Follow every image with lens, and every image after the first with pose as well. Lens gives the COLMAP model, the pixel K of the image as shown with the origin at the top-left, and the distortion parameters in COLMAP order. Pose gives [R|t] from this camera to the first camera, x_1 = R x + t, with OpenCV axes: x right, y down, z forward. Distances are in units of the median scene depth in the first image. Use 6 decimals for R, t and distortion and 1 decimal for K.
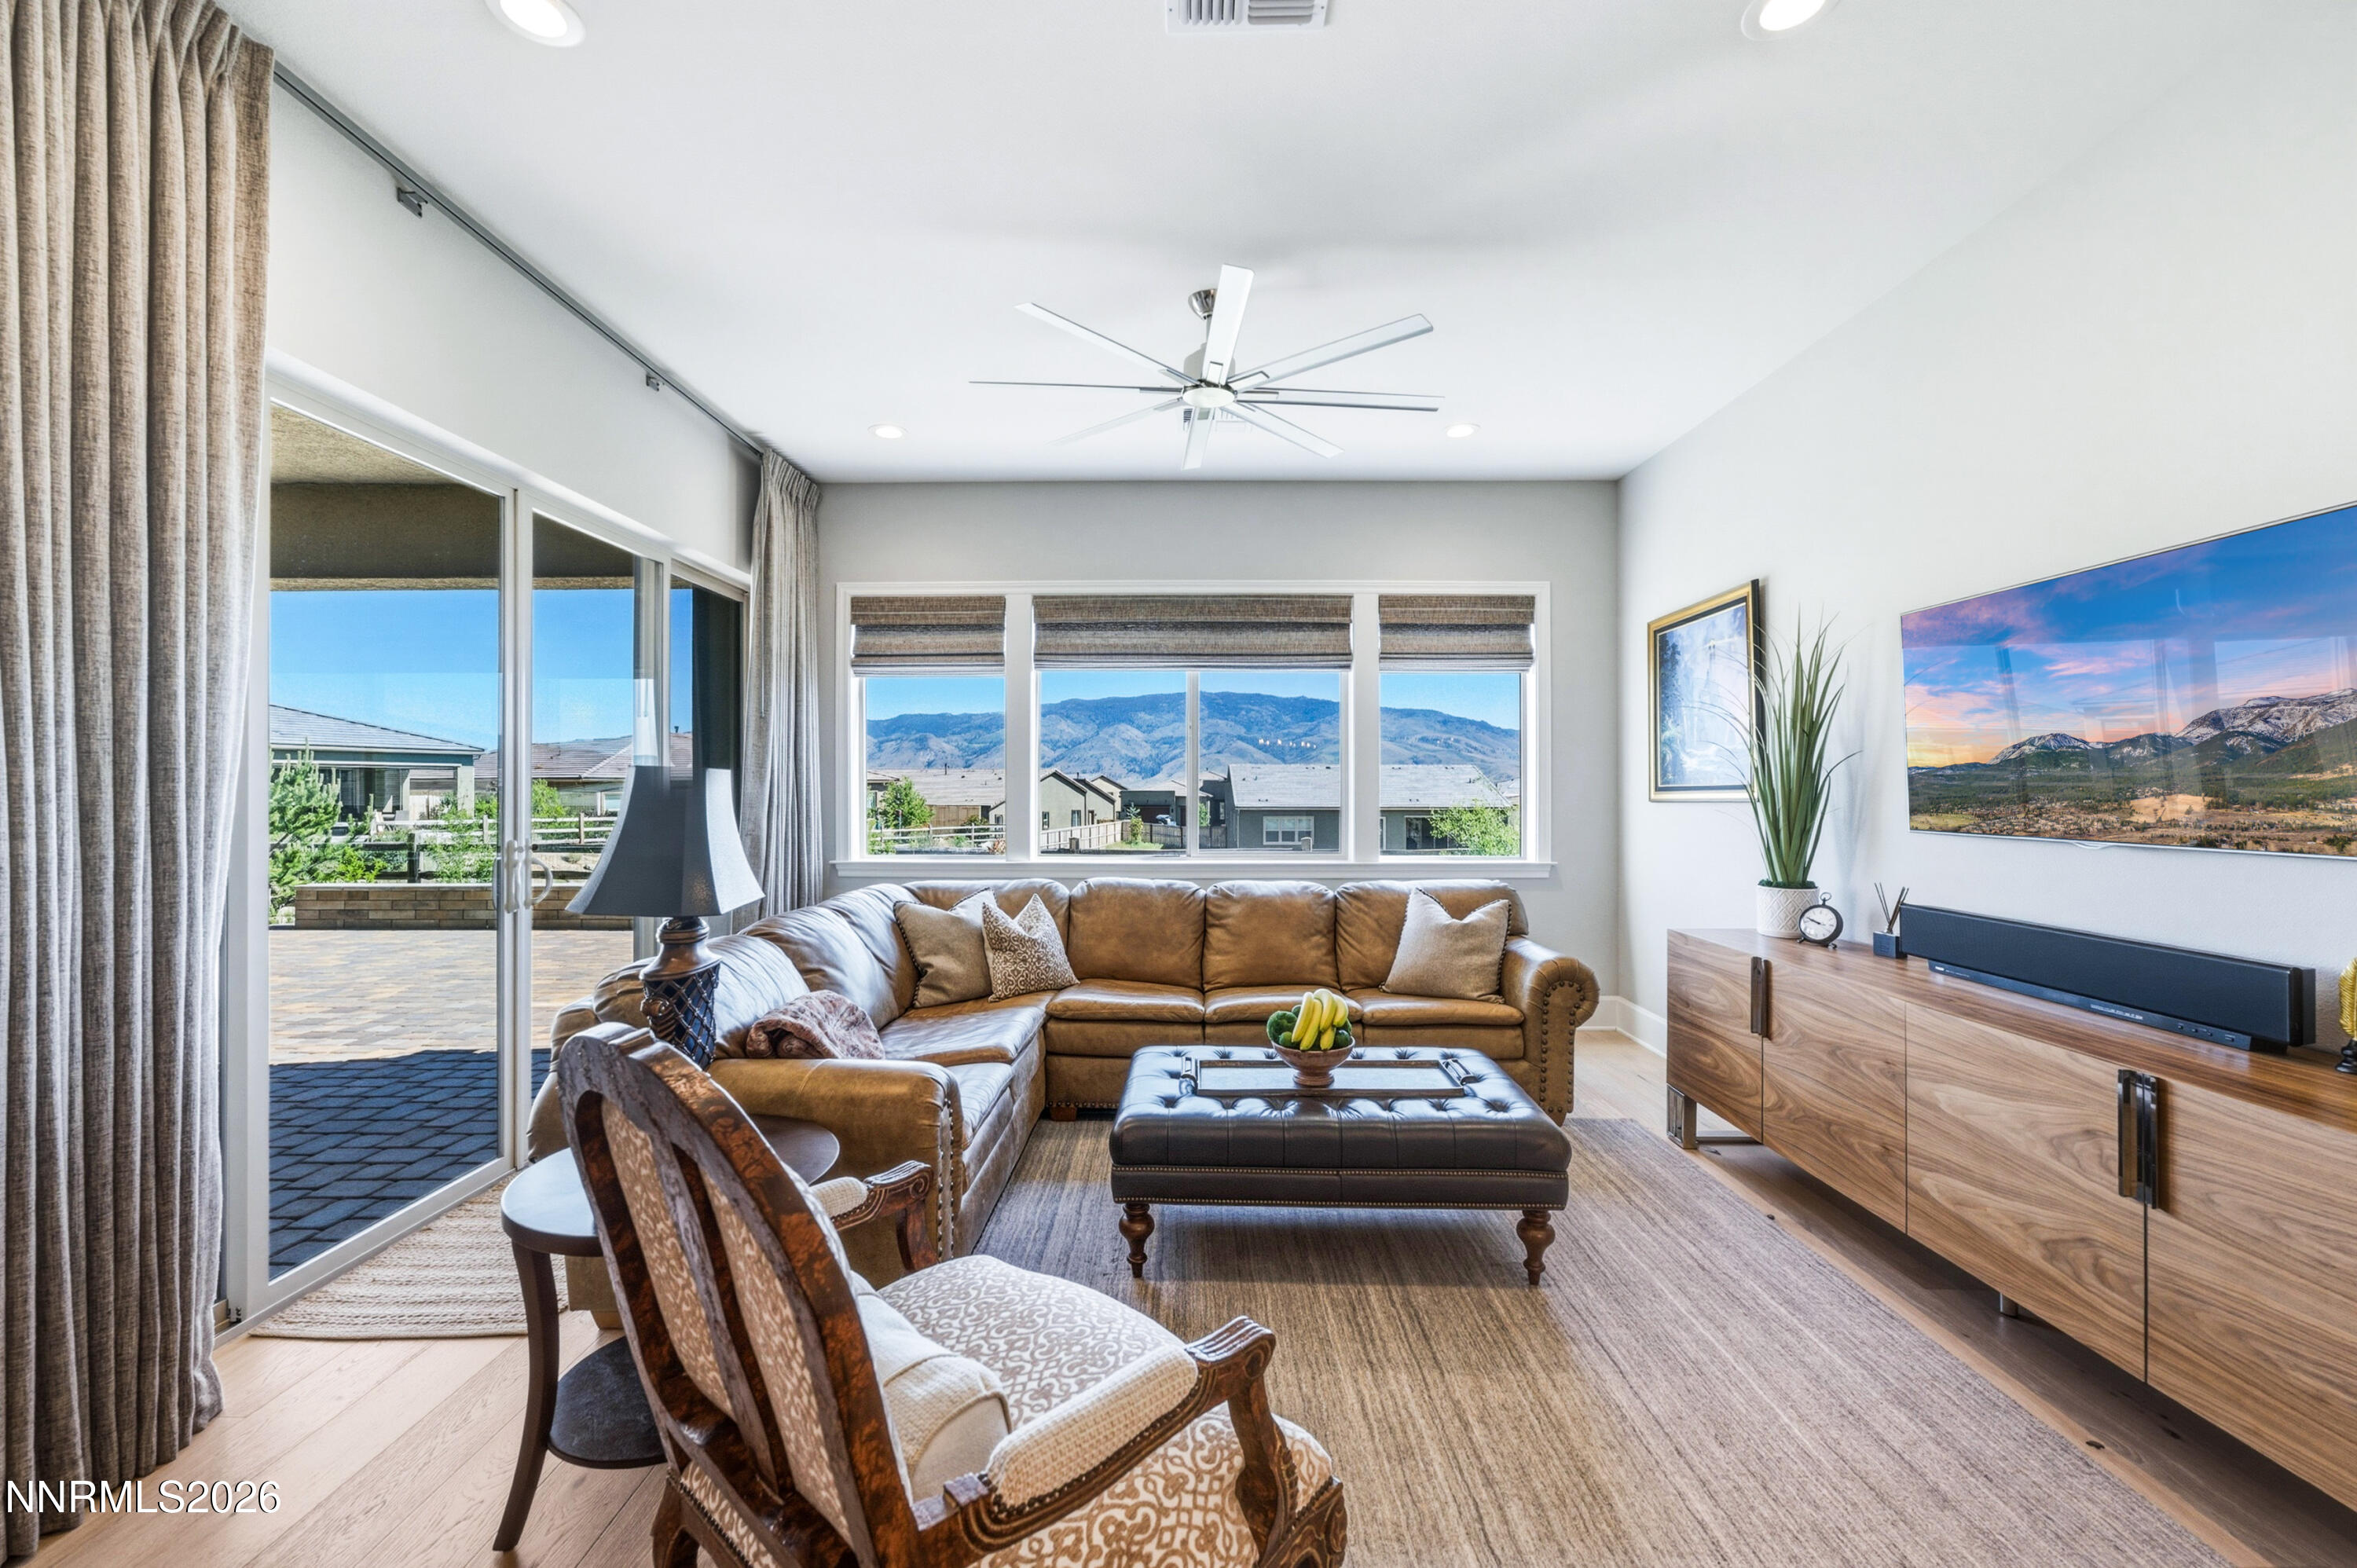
lens RADIAL K [[945.5, 0, 1146.8], [0, 945.5, 783.2], [0, 0, 1]] dist [-0.010776, 0.005341]
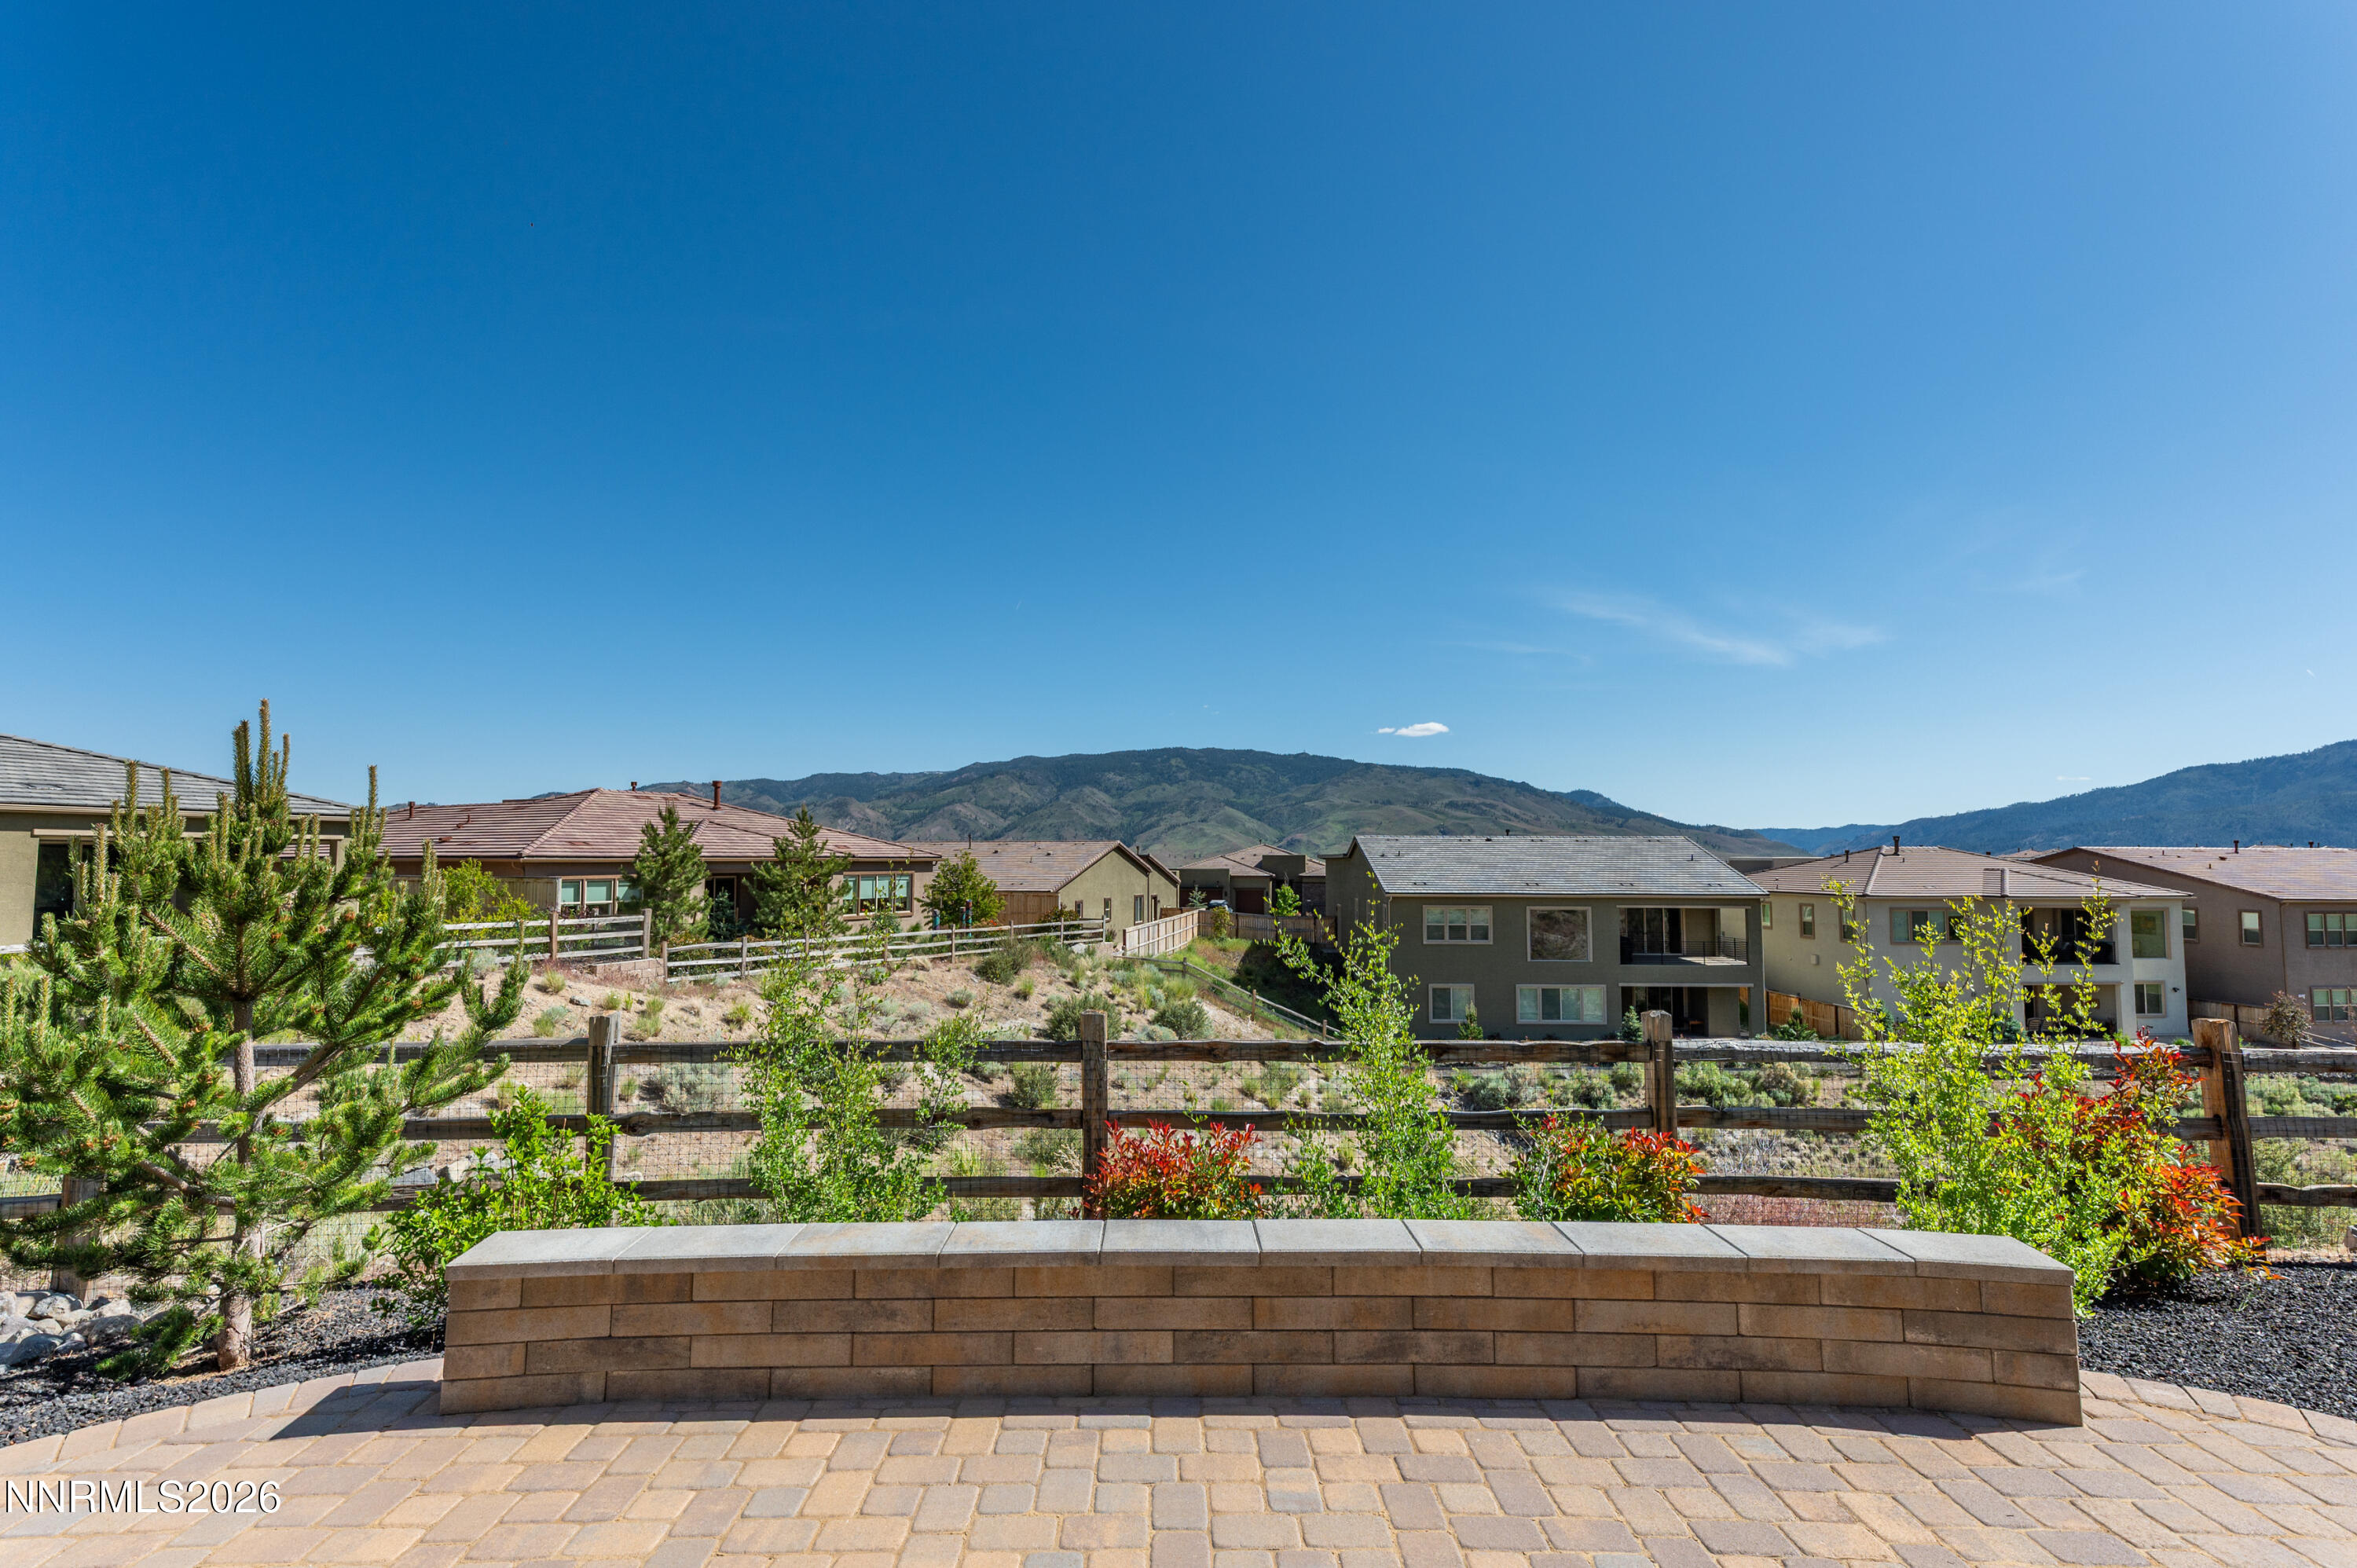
lens RADIAL K [[1146.2, 0, 1137.9], [0, 1146.2, 802.3], [0, 0, 1]] dist [0.041752, -0.003183]
pose [[0.999799, -0.000127, 0.020050, -0.215090], [0.001100, 0.998822, -0.048521, -0.004682], [-0.020020, 0.048533, 0.998621, 0.193431]]
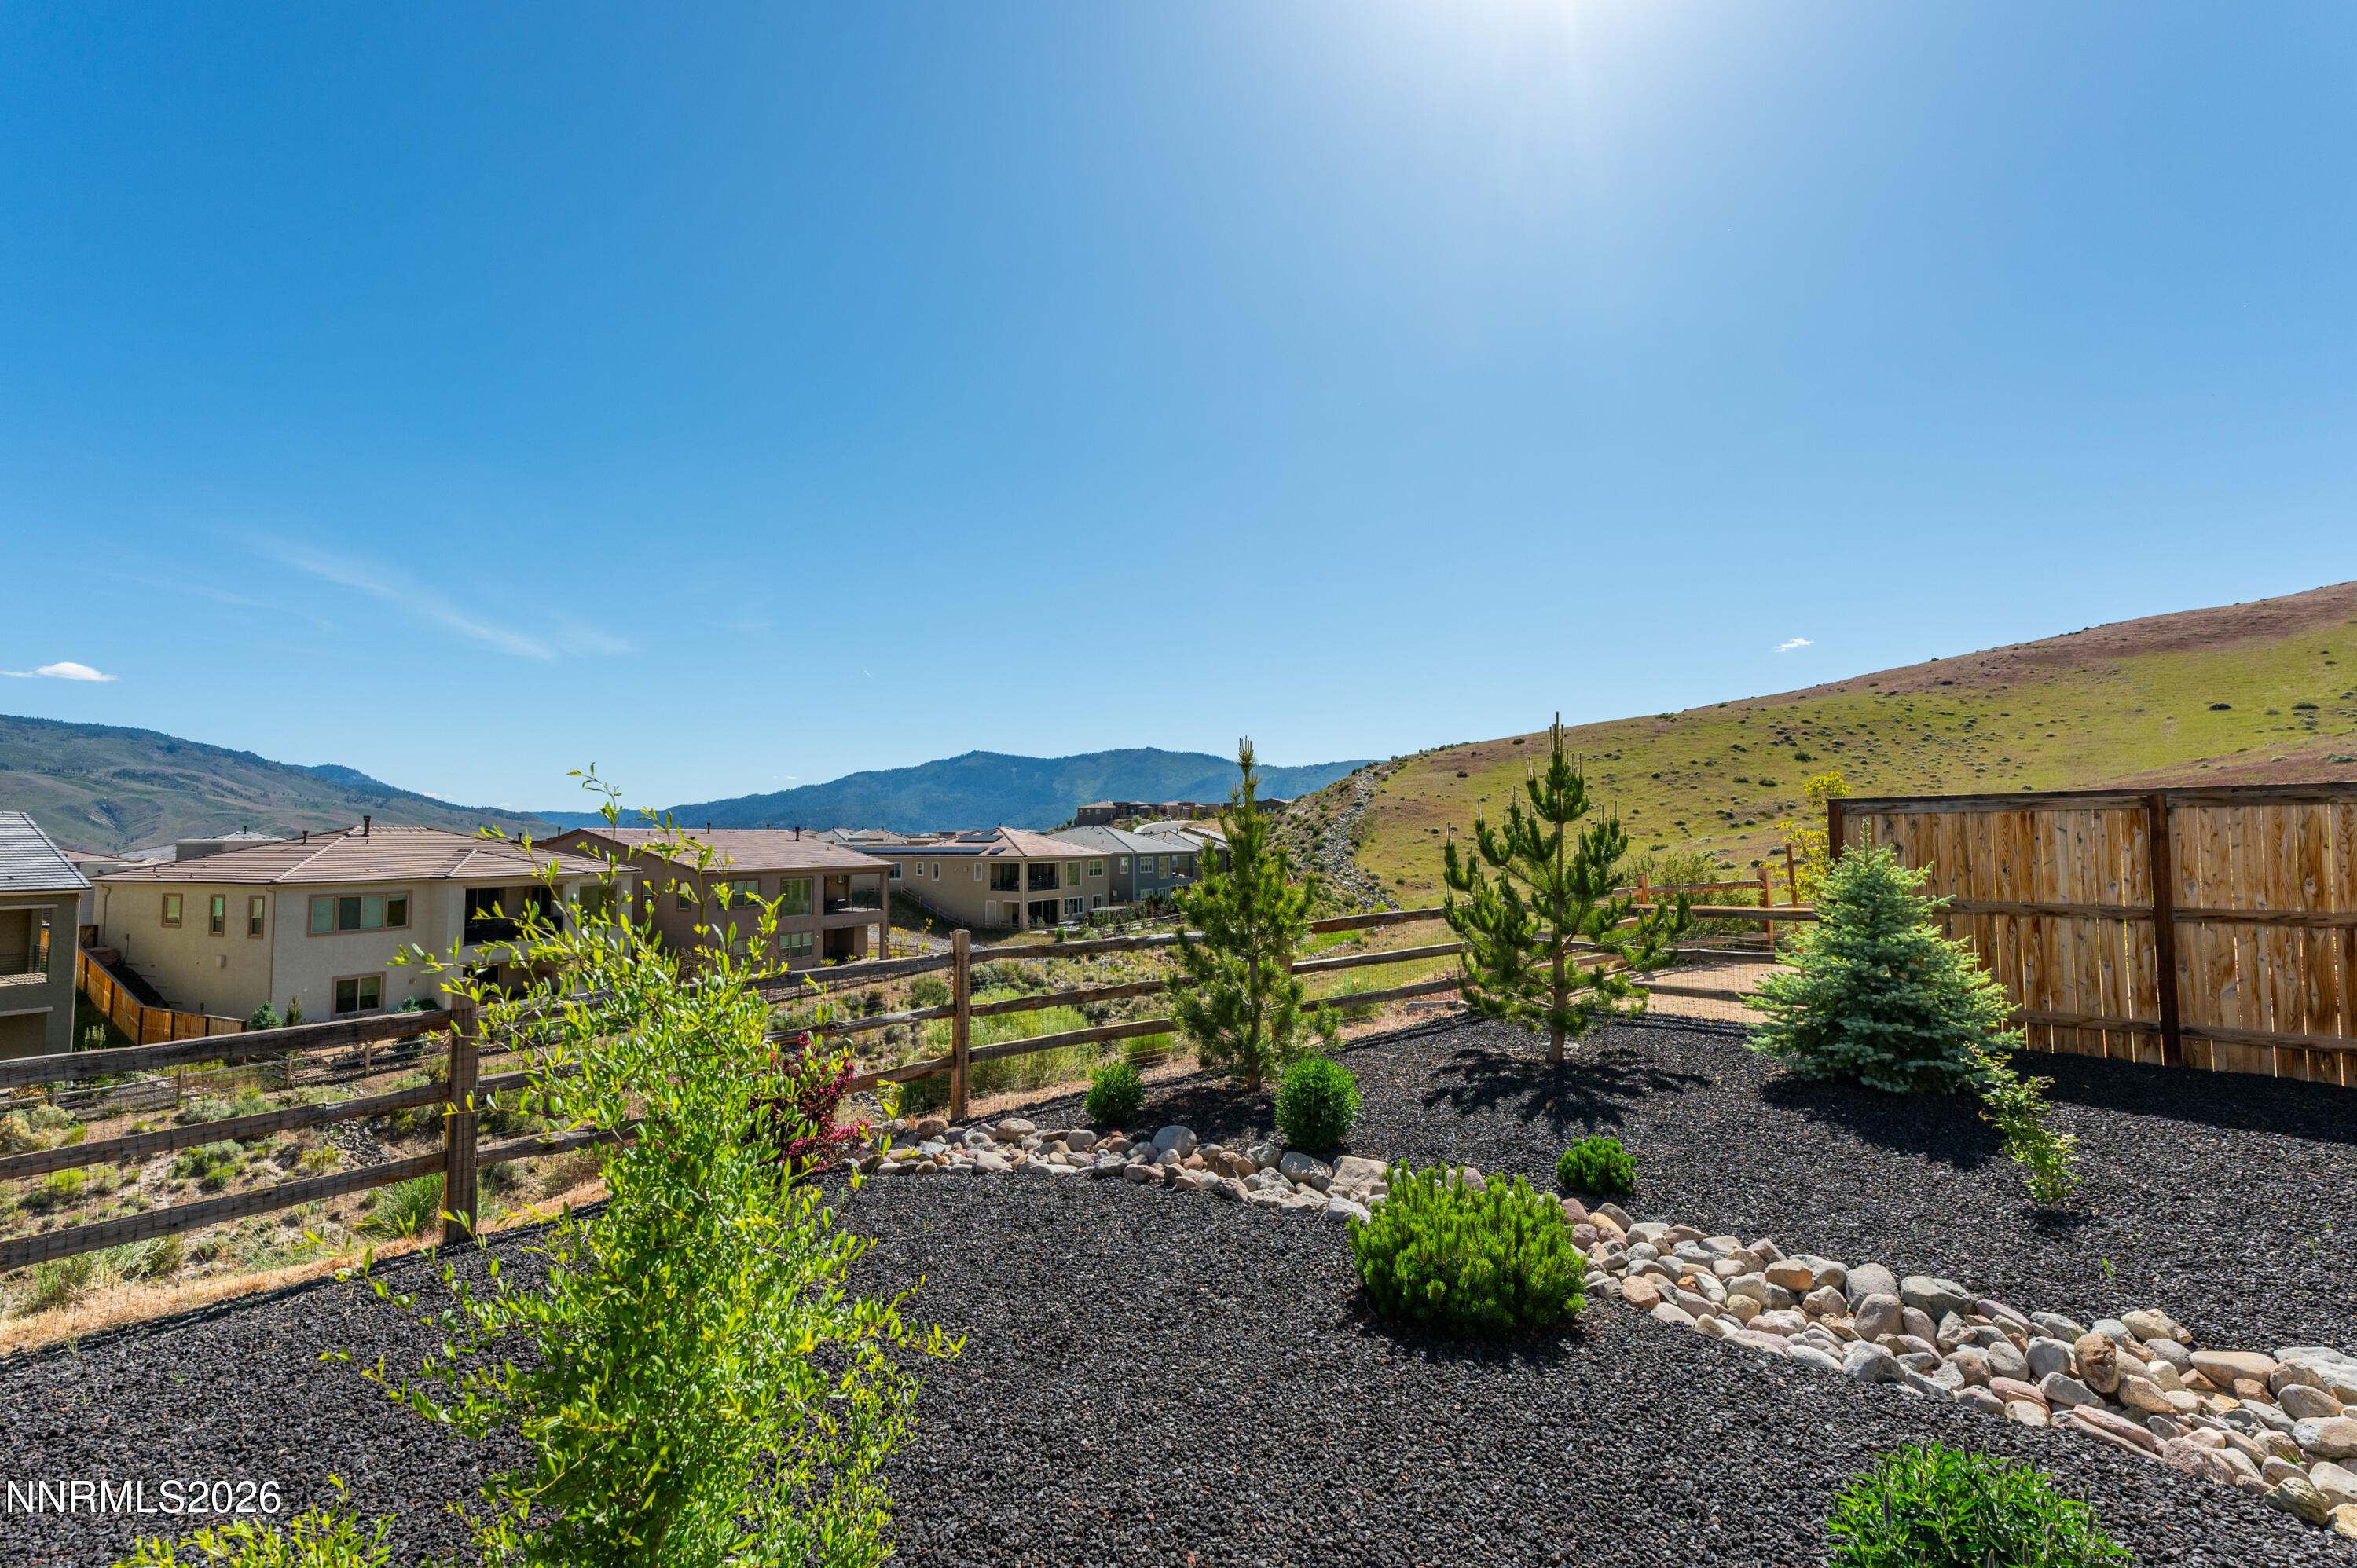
lens RADIAL K [[1099.1, 0, 1187.6], [0, 1099.1, 791.5], [0, 0, 1]] dist [0.033964, -0.000720]
pose [[0.507518, 0.033765, 0.860979, 0.254724], [0.004226, 0.999122, -0.041674, 0.000008], [-0.861631, 0.024789, 0.506930, 0.179433]]
